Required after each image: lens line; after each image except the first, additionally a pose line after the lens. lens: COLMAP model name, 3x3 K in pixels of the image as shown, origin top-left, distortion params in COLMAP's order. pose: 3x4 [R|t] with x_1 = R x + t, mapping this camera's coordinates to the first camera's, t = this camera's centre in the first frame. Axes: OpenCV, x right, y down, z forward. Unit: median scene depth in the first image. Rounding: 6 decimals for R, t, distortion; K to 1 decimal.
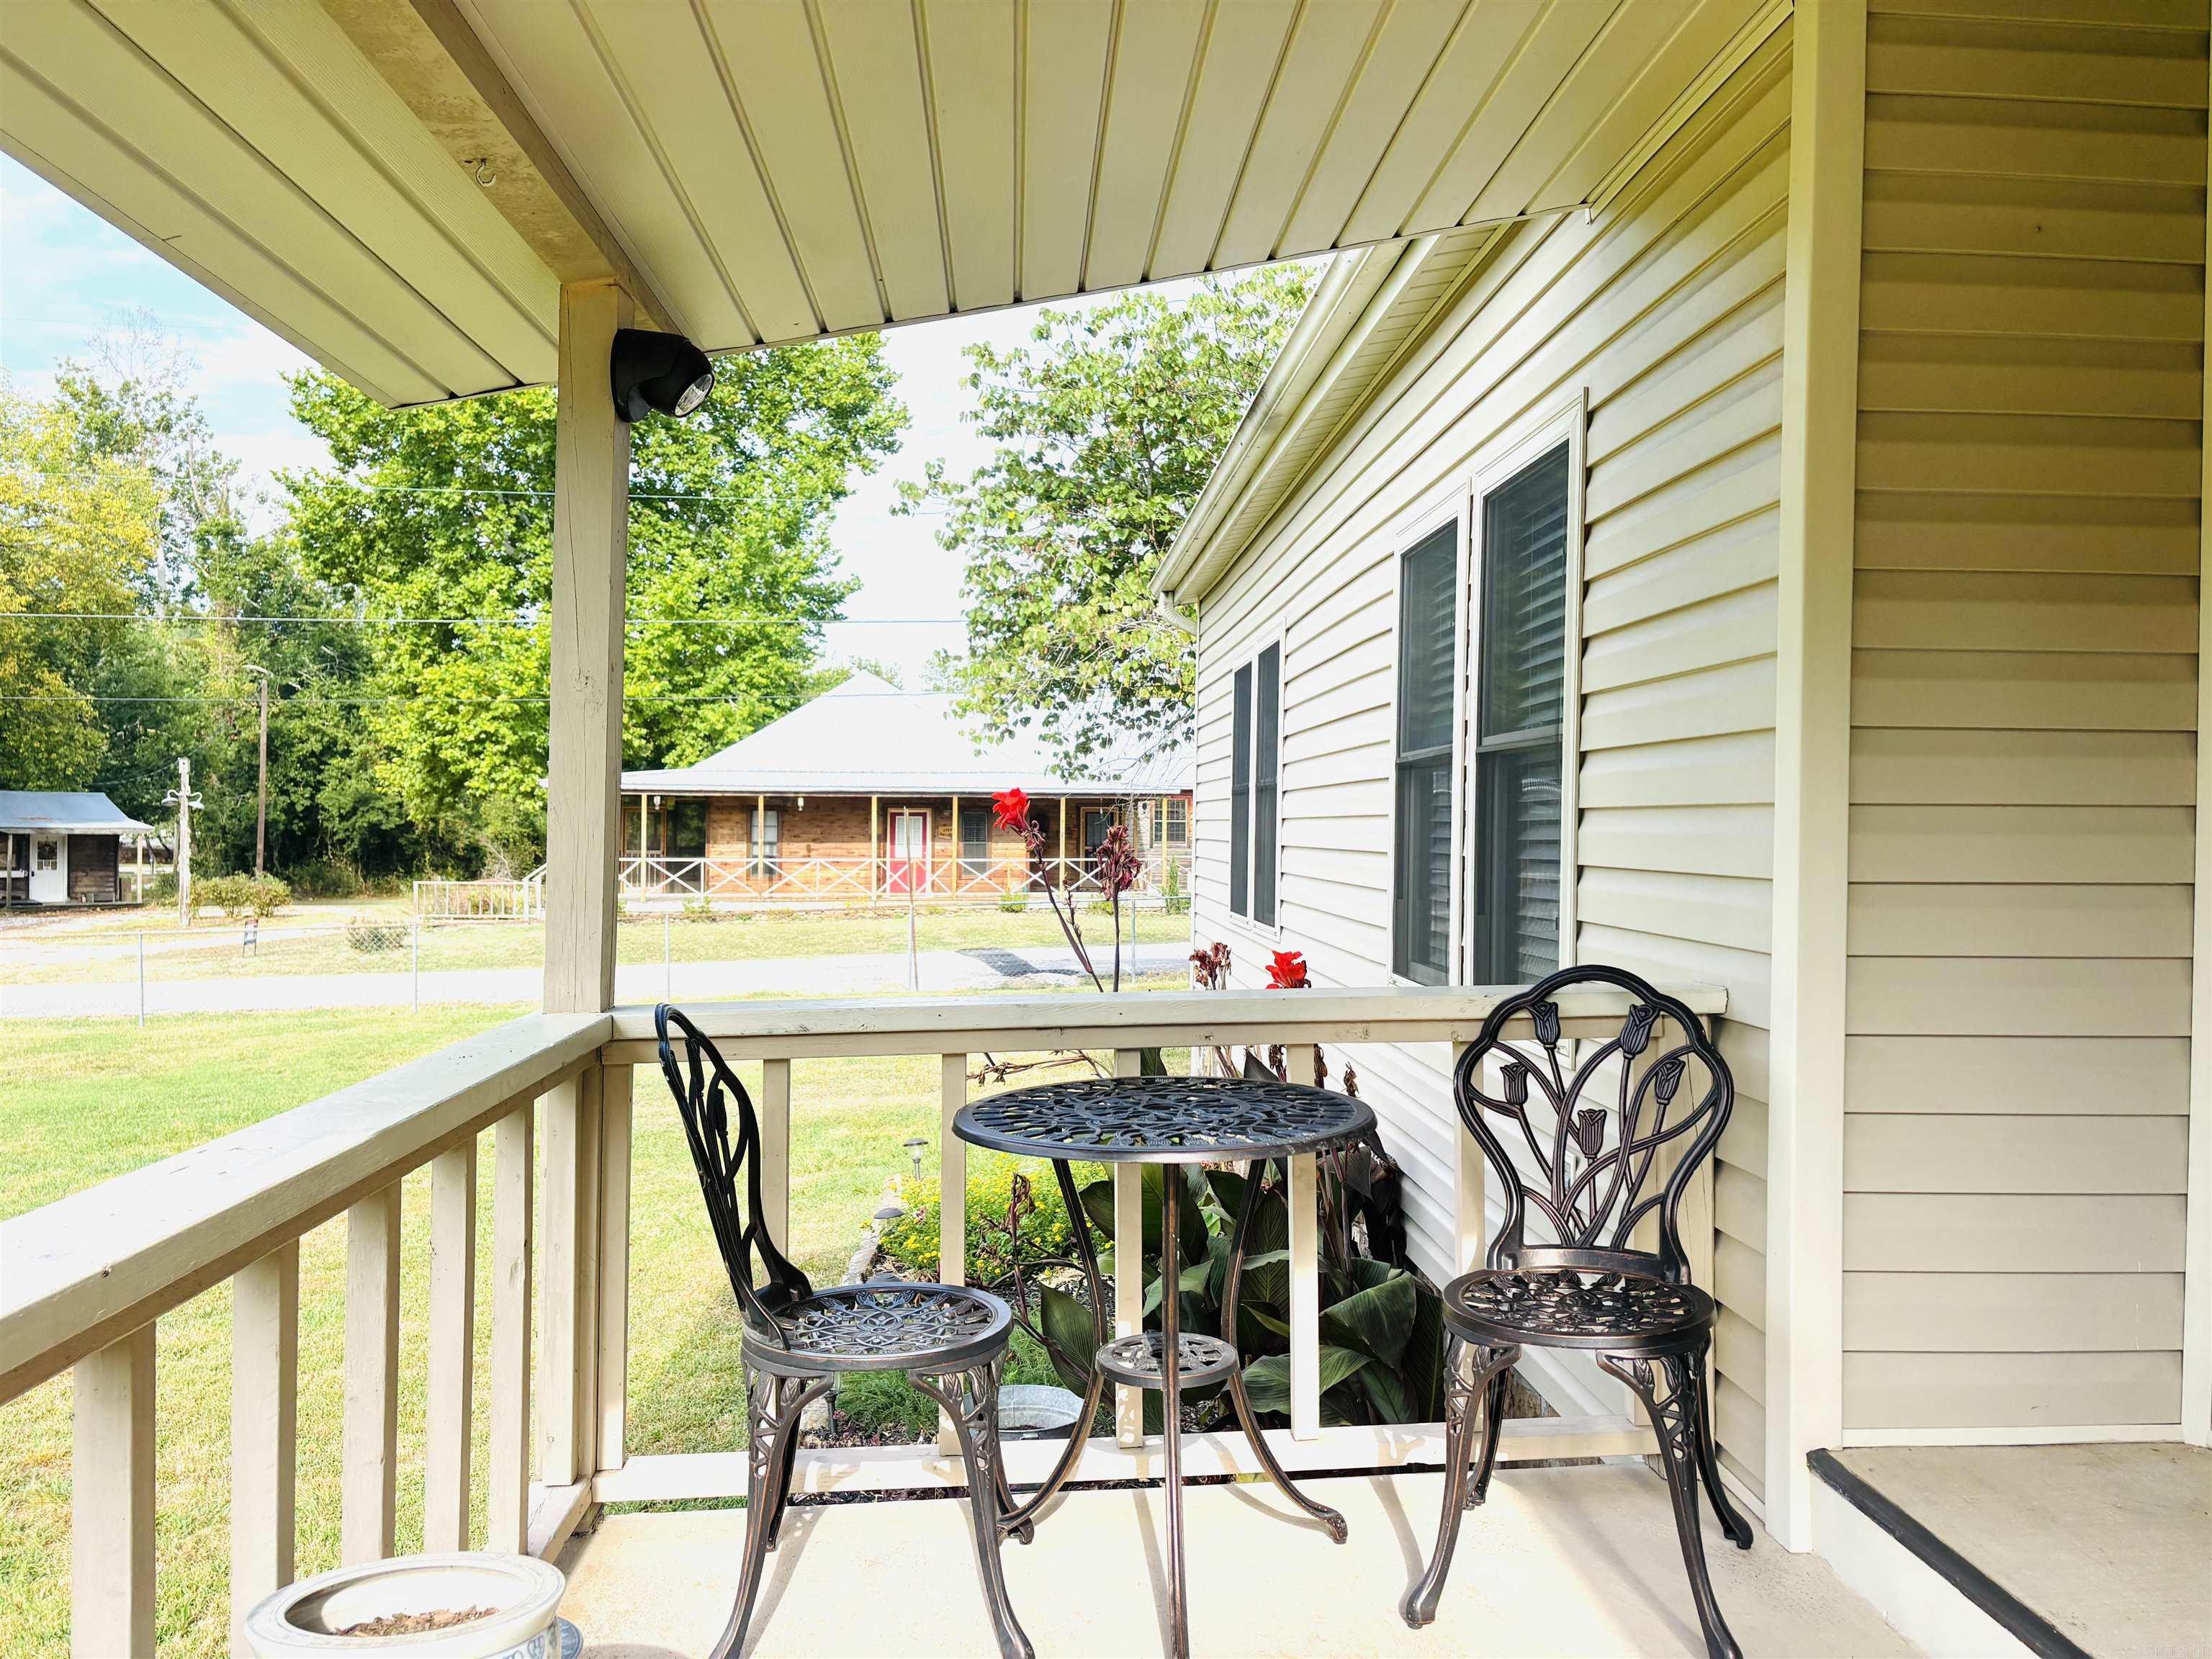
lens RADIAL K [[1693.3, 0, 1108.0], [0, 1693.3, 834.7], [0, 0, 1]] dist [-0.015669, -0.014288]
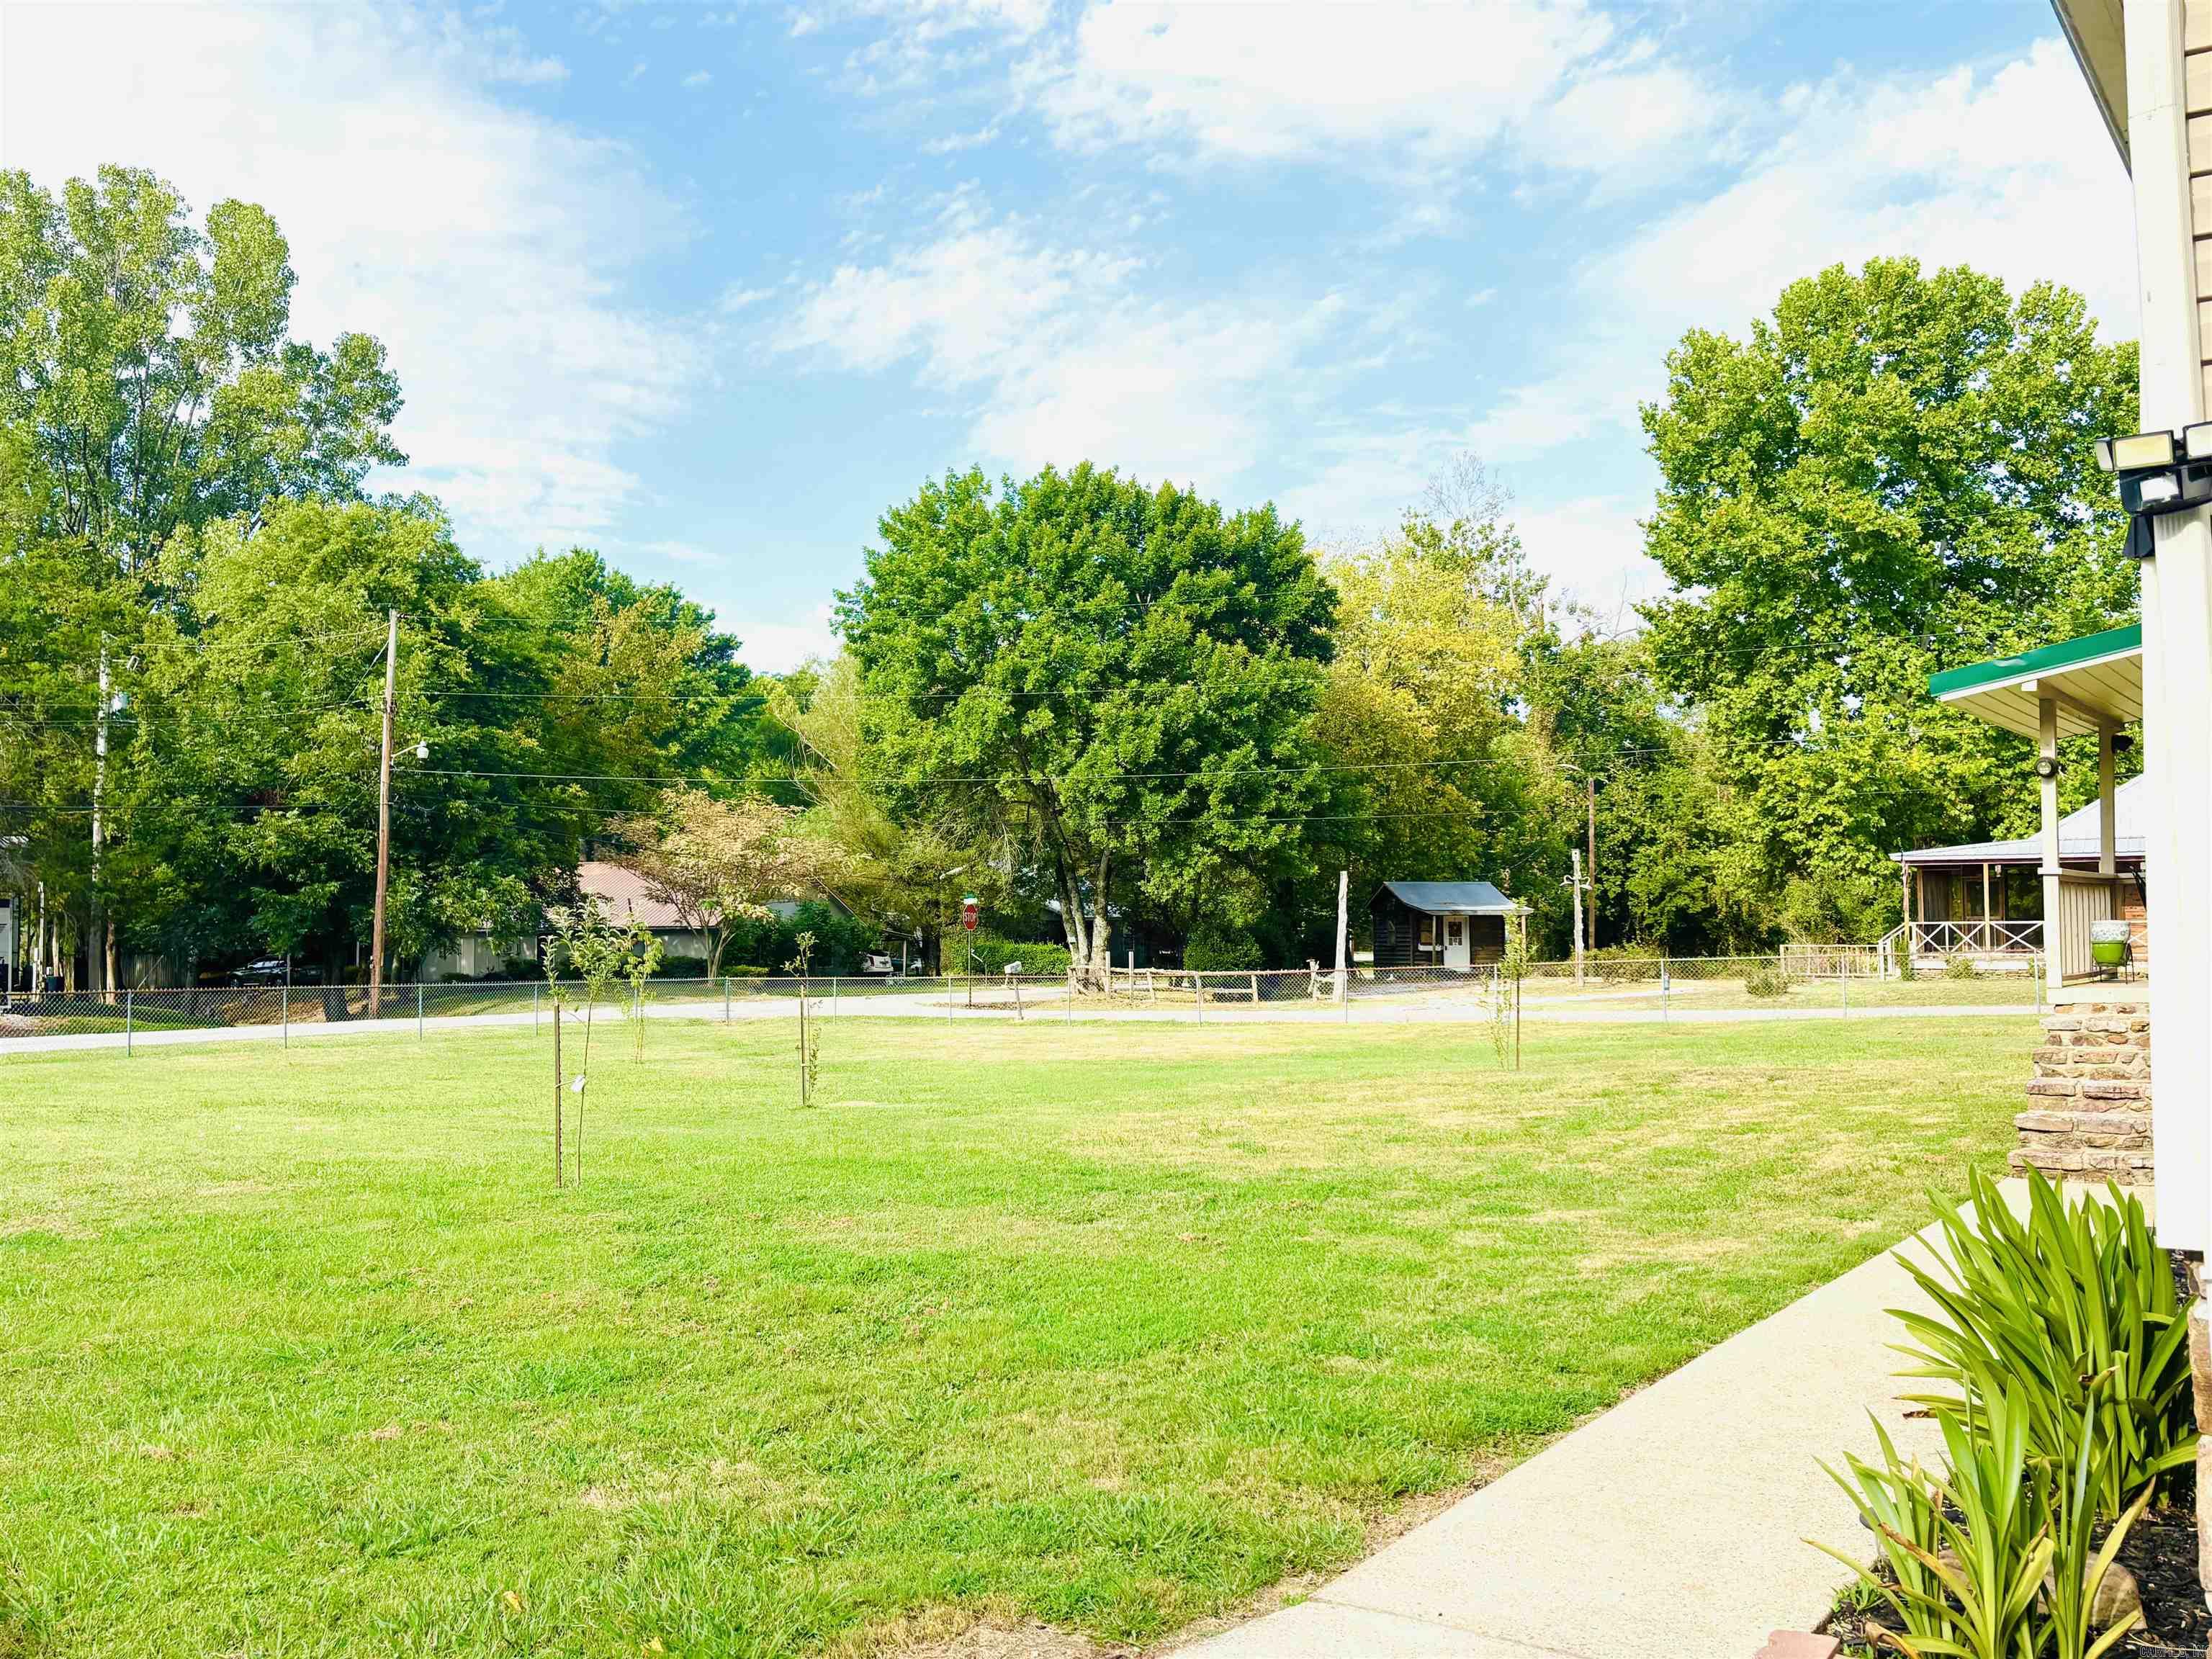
lens RADIAL K [[1966.2, 0, 1176.1], [0, 1966.2, 837.3], [0, 0, 1]] dist [0.067882, 0.014021]
pose [[0.809128, -0.043578, -0.586015, 0.046701], [0.016147, 0.998519, -0.051957, 0.013497], [0.587411, 0.032578, 0.808633, -0.278732]]
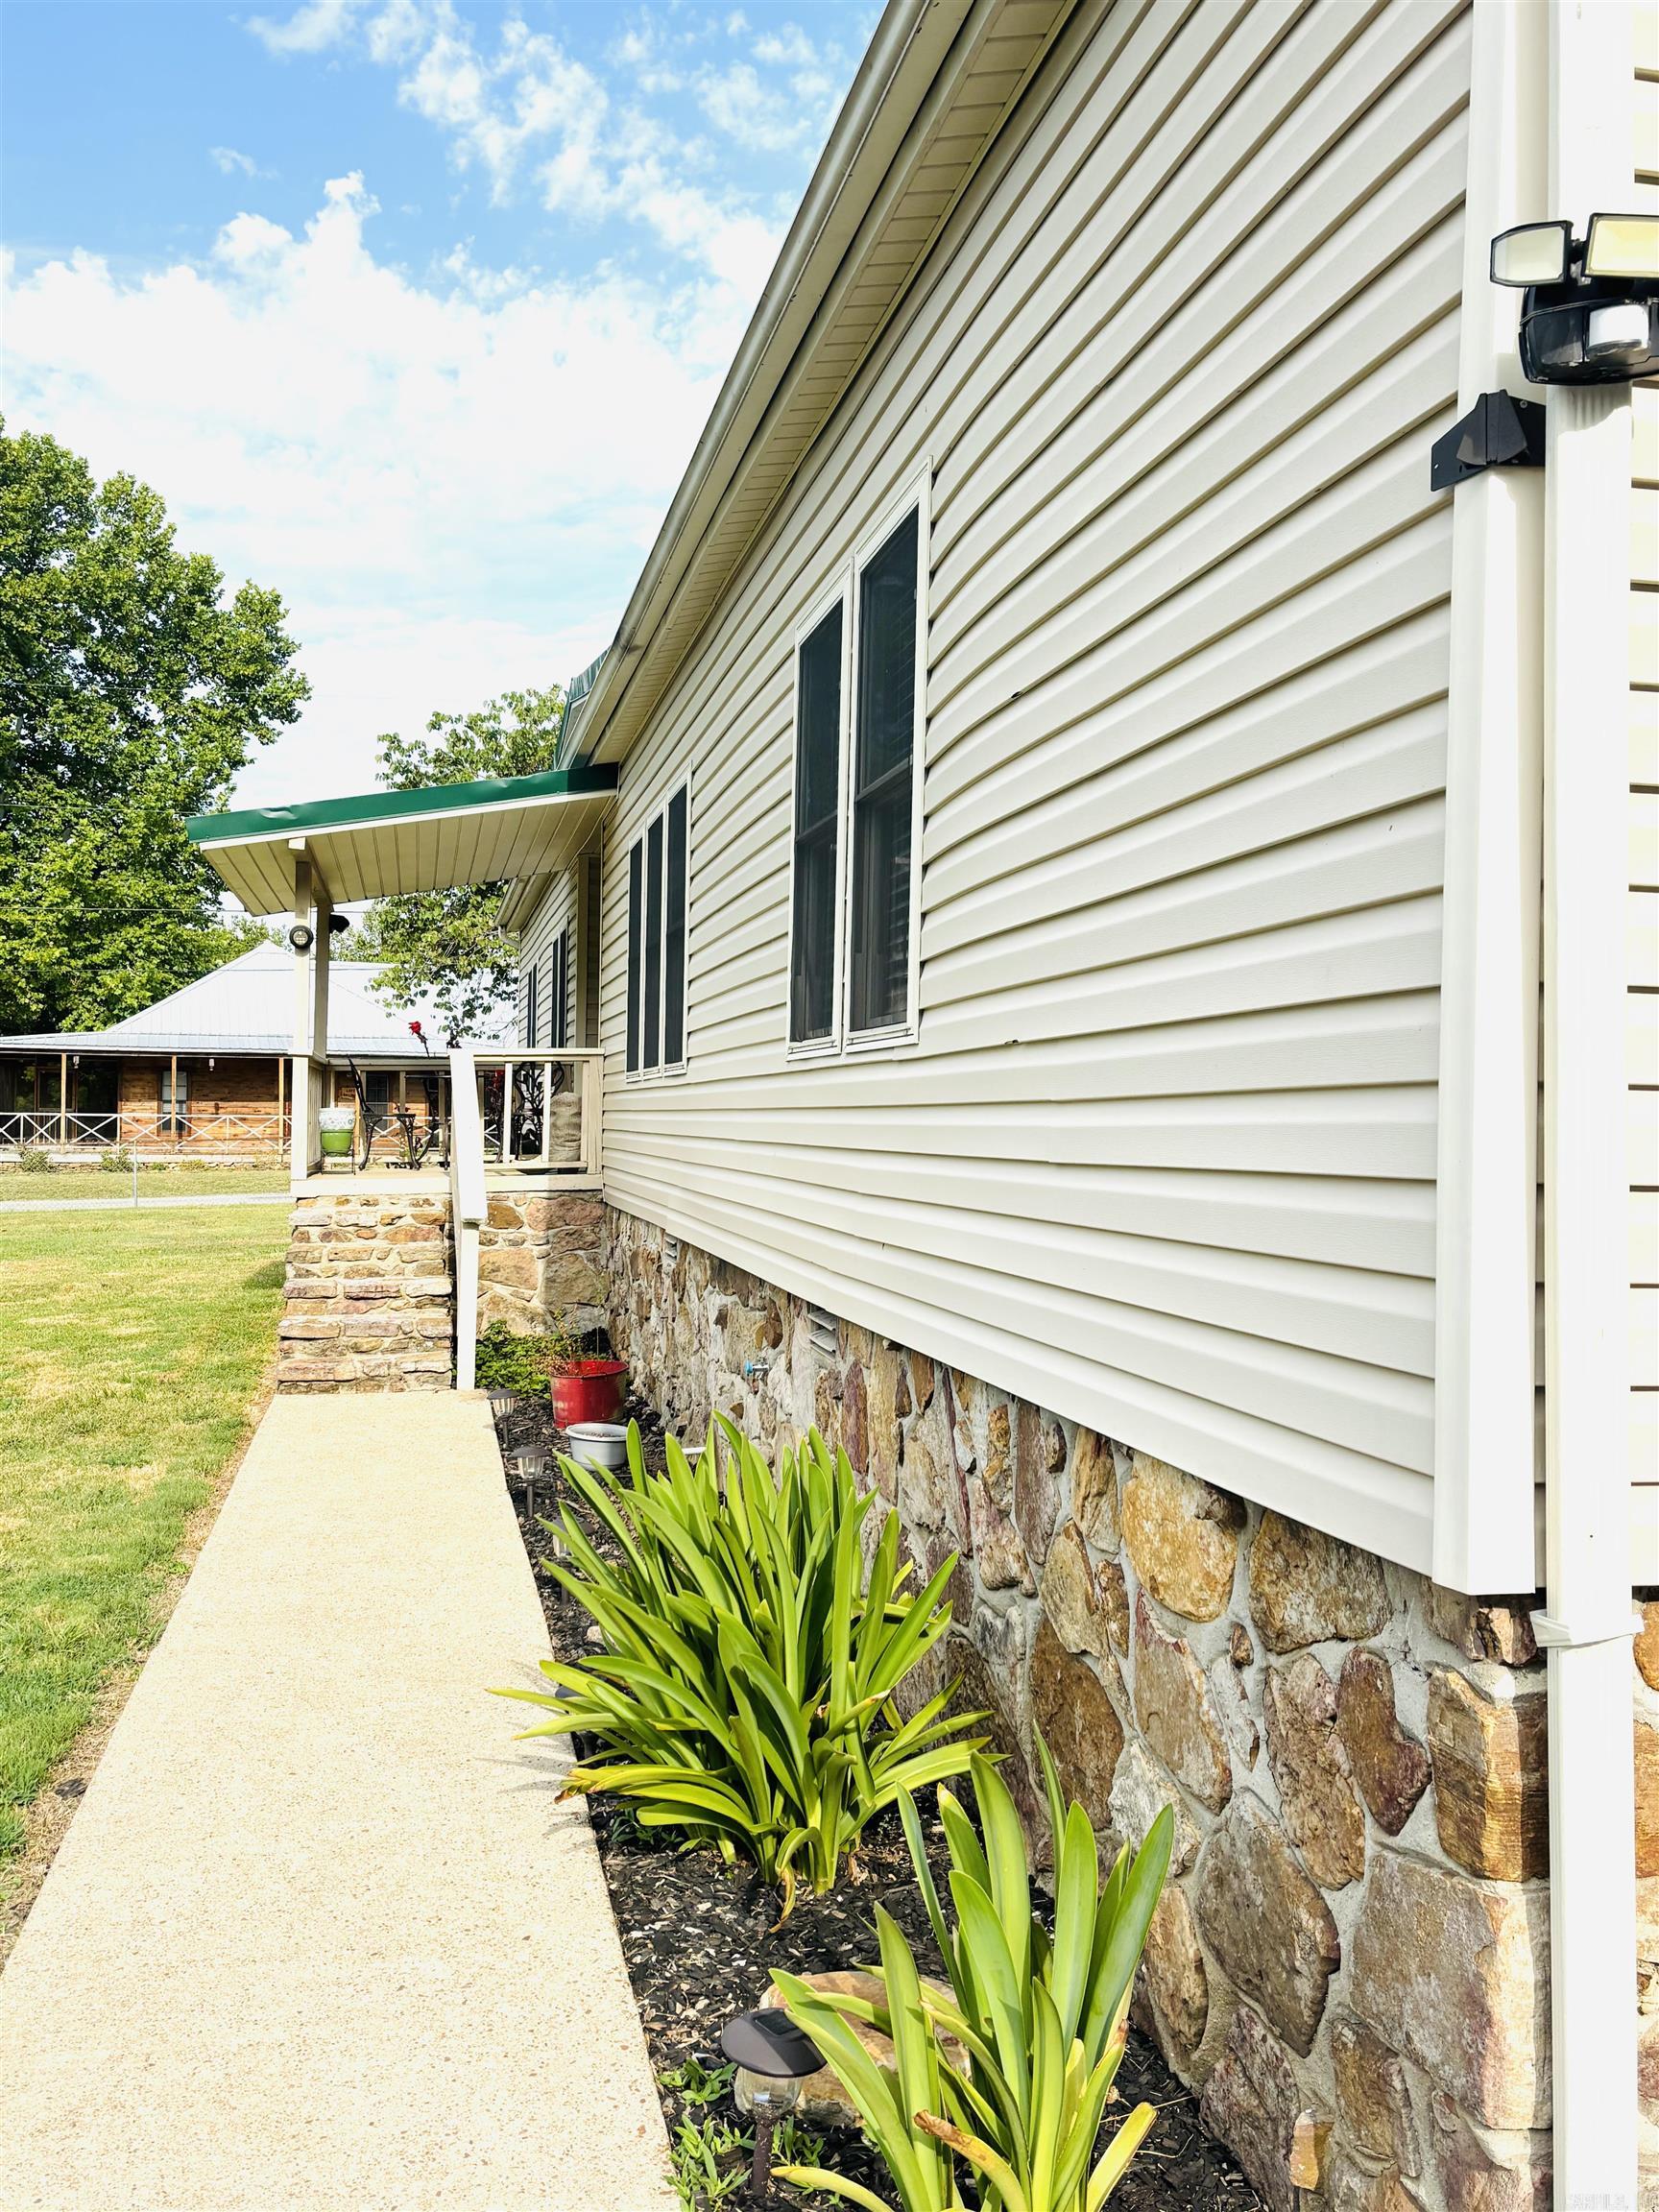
lens RADIAL K [[1966.2, 0, 787.5], [0, 1966.2, 1090.4], [0, 0, 1]] dist [0.067882, 0.014021]
pose [[0.991195, 0.003990, 0.132347, 0.012791], [-0.001829, 0.999863, -0.016444, 0.014563], [-0.132394, 0.016057, 0.991067, -0.242064]]
